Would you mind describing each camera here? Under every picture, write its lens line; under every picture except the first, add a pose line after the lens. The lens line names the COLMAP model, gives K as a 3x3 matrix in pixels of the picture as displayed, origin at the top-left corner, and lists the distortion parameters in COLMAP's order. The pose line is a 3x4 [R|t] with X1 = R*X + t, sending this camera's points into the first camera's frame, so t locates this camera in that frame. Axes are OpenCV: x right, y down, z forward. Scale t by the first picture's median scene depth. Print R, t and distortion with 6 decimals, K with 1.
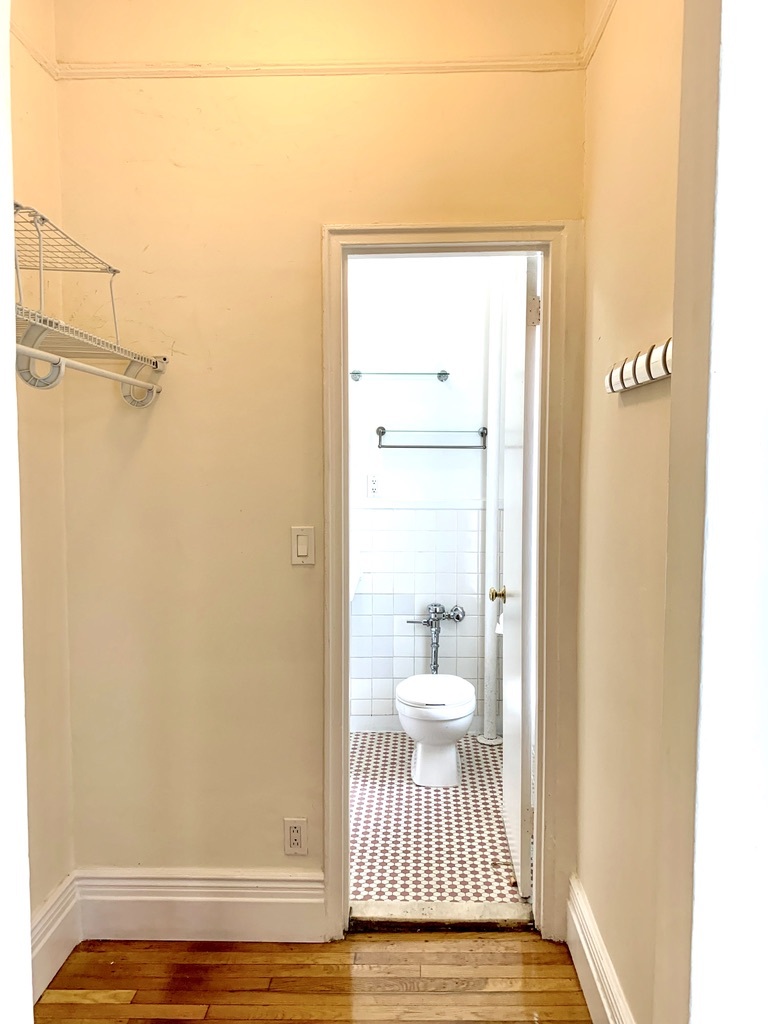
lens RADIAL K [[810.1, 0, 384.0], [0, 810.1, 512.0], [0, 0, 1]] dist [0.042892, -0.059344]
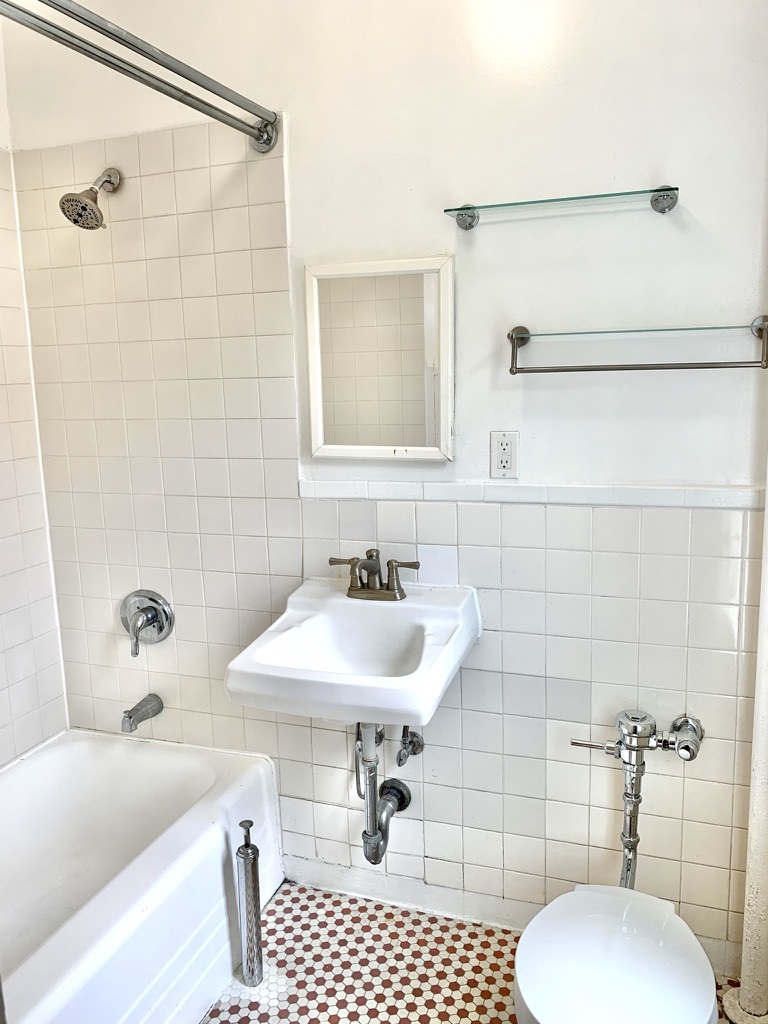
lens RADIAL K [[810.1, 0, 384.0], [0, 810.1, 512.0], [0, 0, 1]] dist [0.042892, -0.059344]
pose [[0.953532, 0.020011, -0.300628, 0.063814], [0.015813, 0.993093, 0.116259, -0.055463], [0.300878, -0.115611, 0.946629, 0.528018]]
